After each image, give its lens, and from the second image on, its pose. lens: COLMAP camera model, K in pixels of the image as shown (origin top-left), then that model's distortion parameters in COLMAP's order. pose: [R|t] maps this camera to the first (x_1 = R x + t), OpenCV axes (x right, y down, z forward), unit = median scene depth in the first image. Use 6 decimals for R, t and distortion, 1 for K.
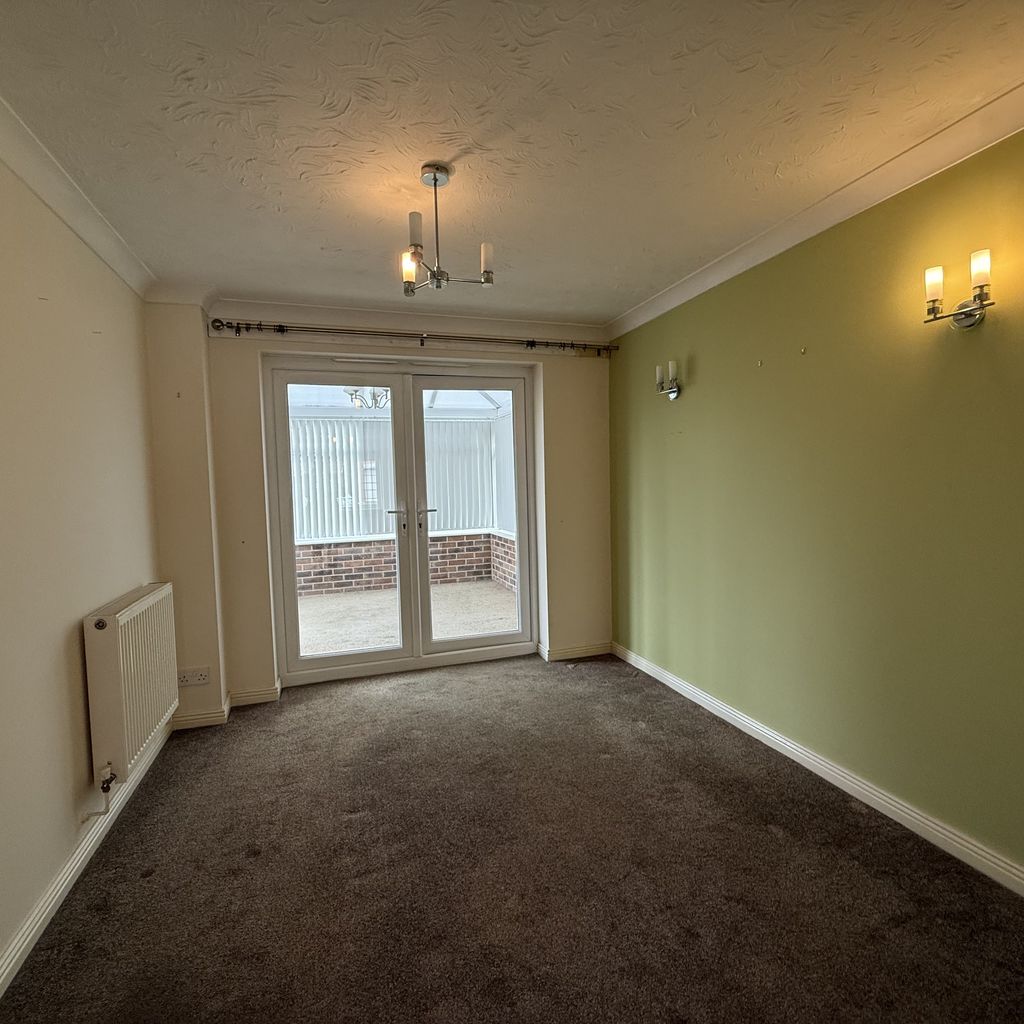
lens RADIAL K [[541.1, 0, 512.0], [0, 541.1, 512.0], [0, 0, 1]] dist [-0.001311, -0.000511]
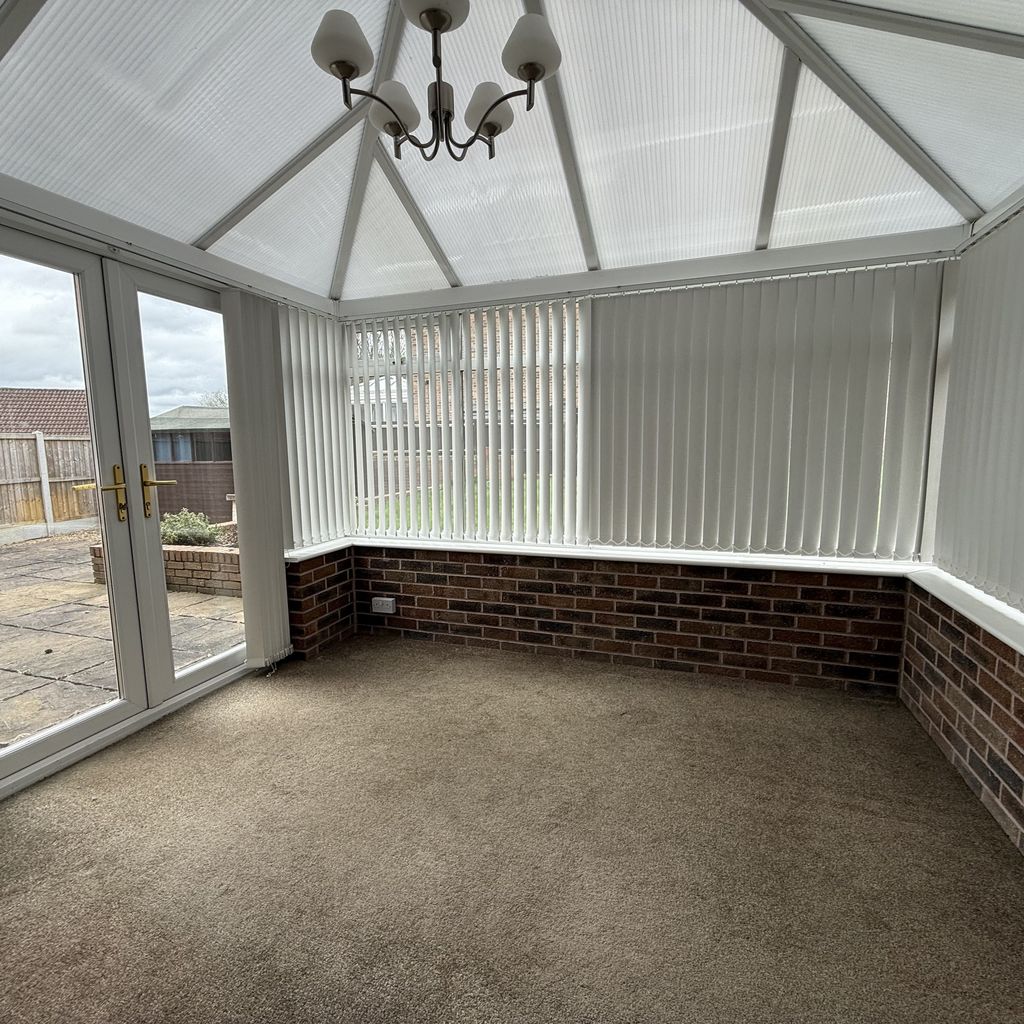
lens RADIAL K [[541.1, 0, 512.0], [0, 541.1, 512.0], [0, 0, 1]] dist [-0.001311, -0.000511]
pose [[0.793084, 0.093522, -0.601890, -0.036906], [-0.041981, 0.994185, 0.099161, -0.029162], [0.607664, -0.053375, 0.792398, 0.568476]]
